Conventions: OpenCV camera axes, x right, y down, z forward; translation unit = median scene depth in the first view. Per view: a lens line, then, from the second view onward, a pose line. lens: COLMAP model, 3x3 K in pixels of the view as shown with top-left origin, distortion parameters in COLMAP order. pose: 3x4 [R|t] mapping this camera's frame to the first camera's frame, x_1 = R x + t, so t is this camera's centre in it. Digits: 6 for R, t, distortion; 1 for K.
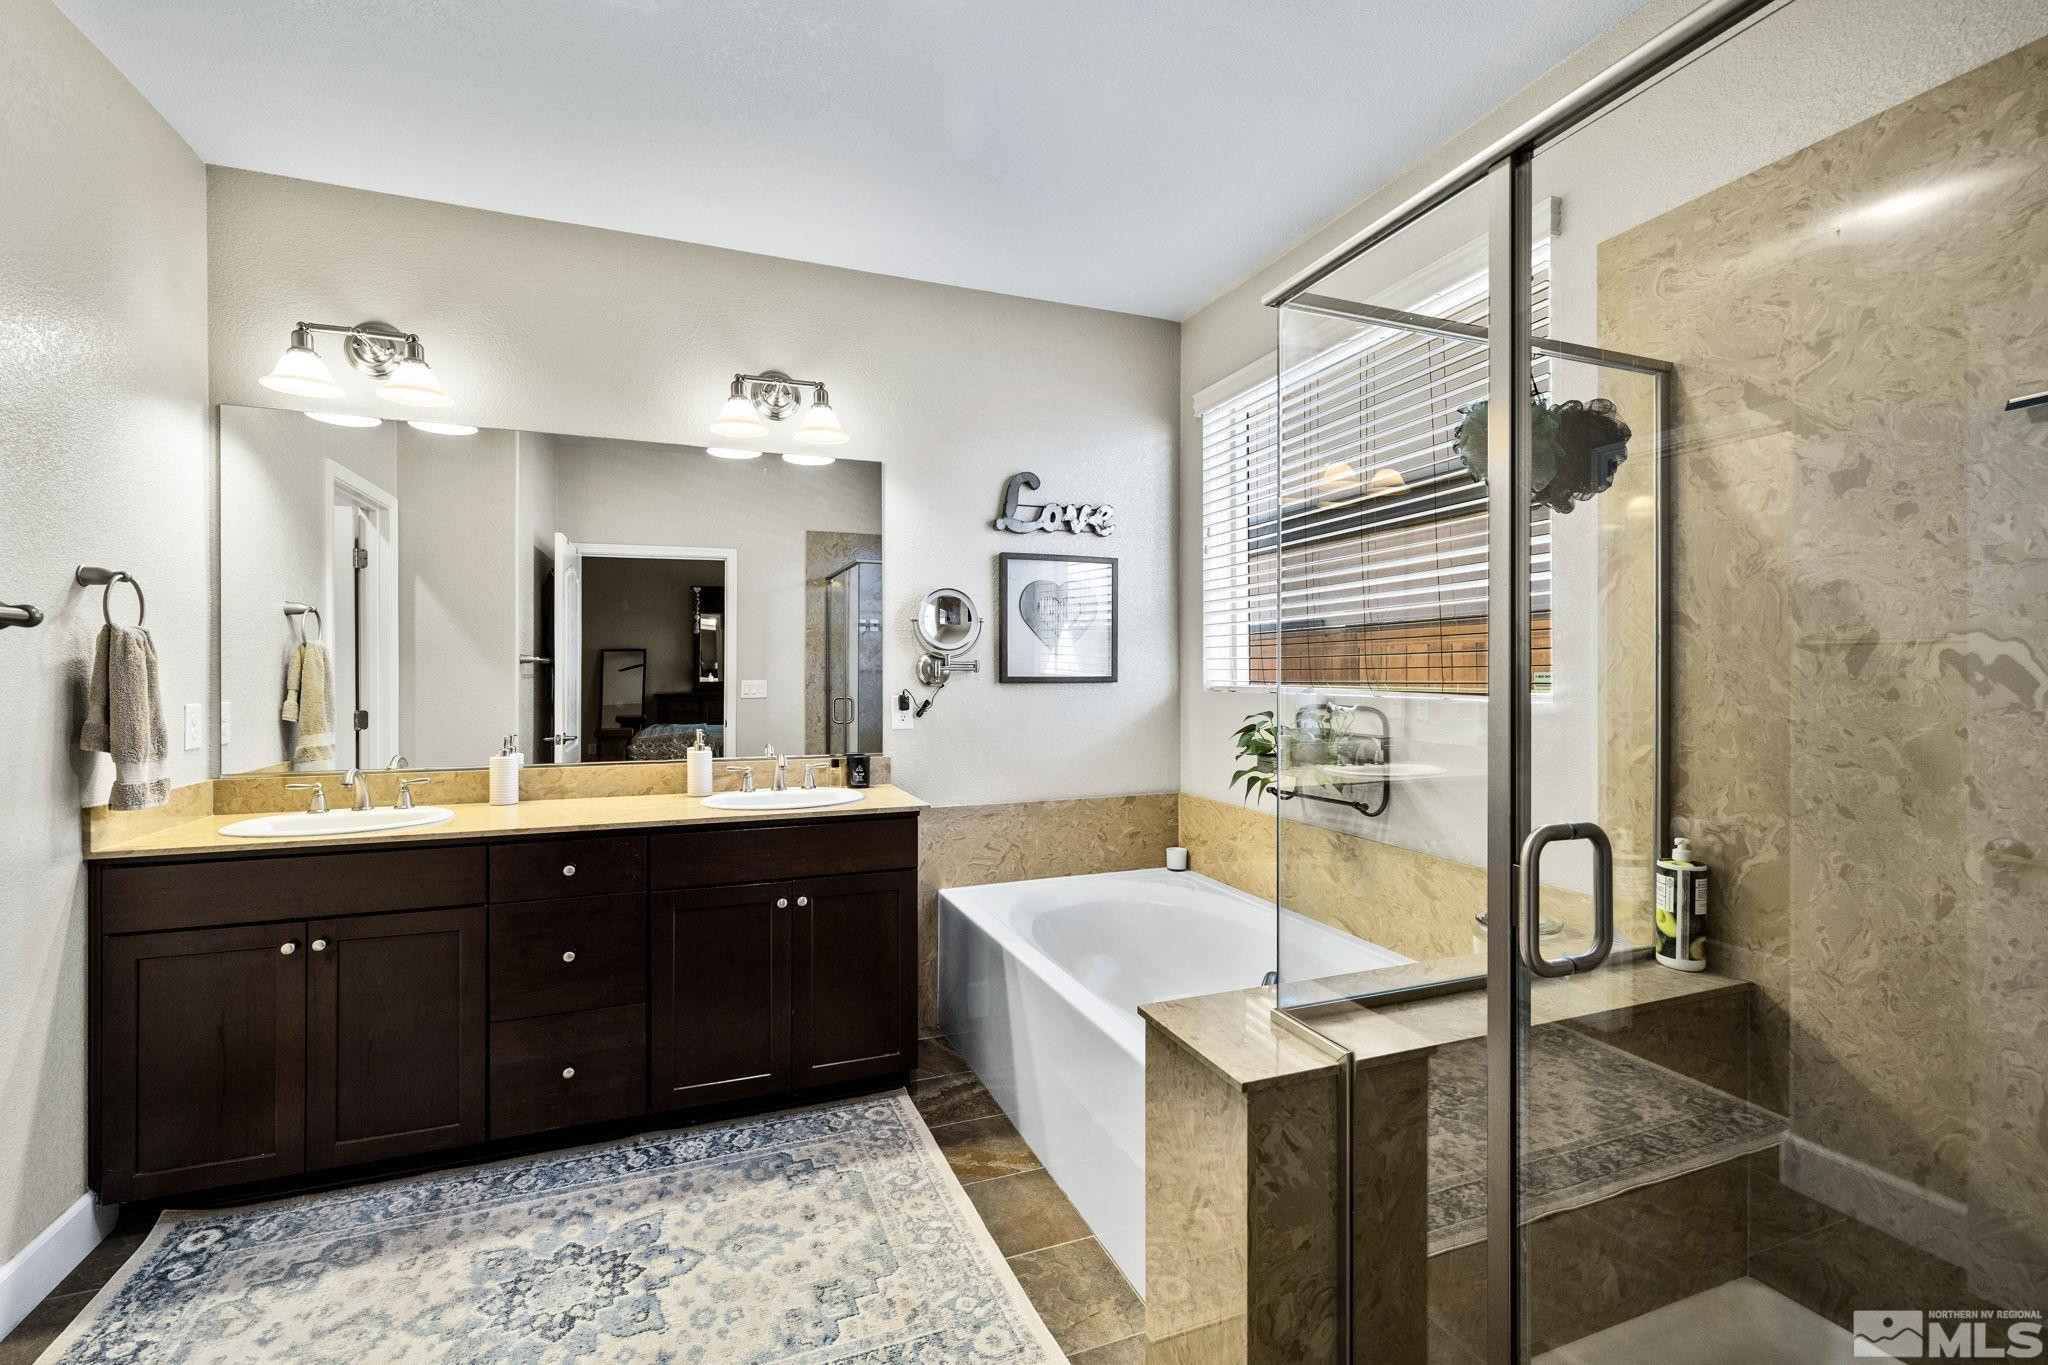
lens RADIAL K [[867.8, 0, 1013.4], [0, 867.8, 676.7], [0, 0, 1]] dist [0.000629, 0.000132]
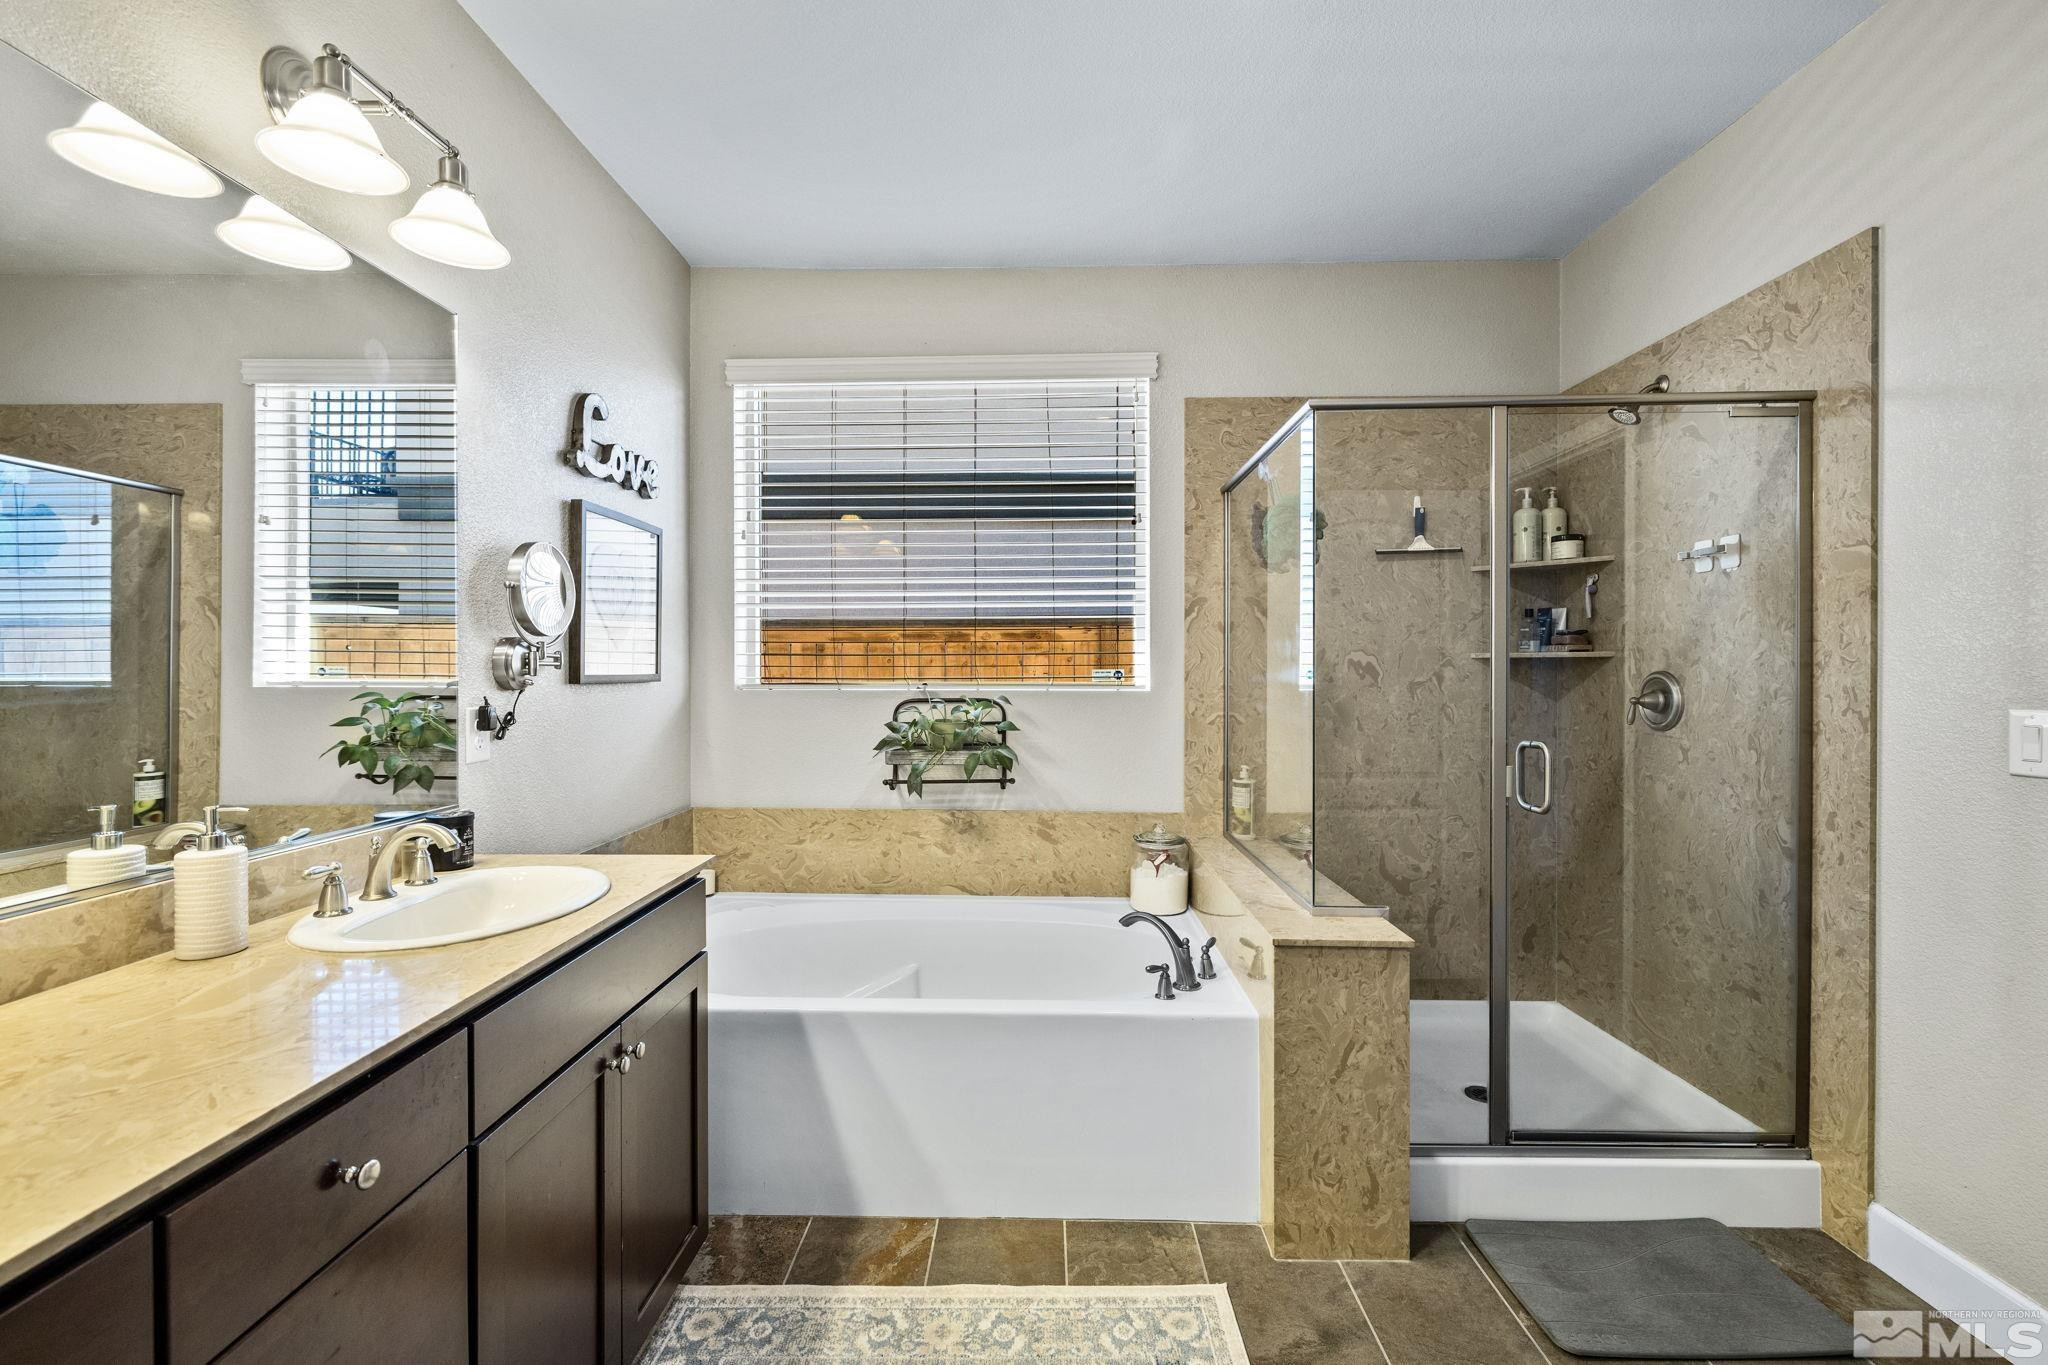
lens RADIAL K [[867.8, 0, 1014.2], [0, 867.8, 674.0], [0, 0, 1]] dist [0.000629, 0.000132]
pose [[0.381911, -0.005139, 0.924185, -0.696547], [0.003972, 0.999984, 0.003919, -0.003014], [-0.924190, 0.002174, 0.381926, 0.530127]]
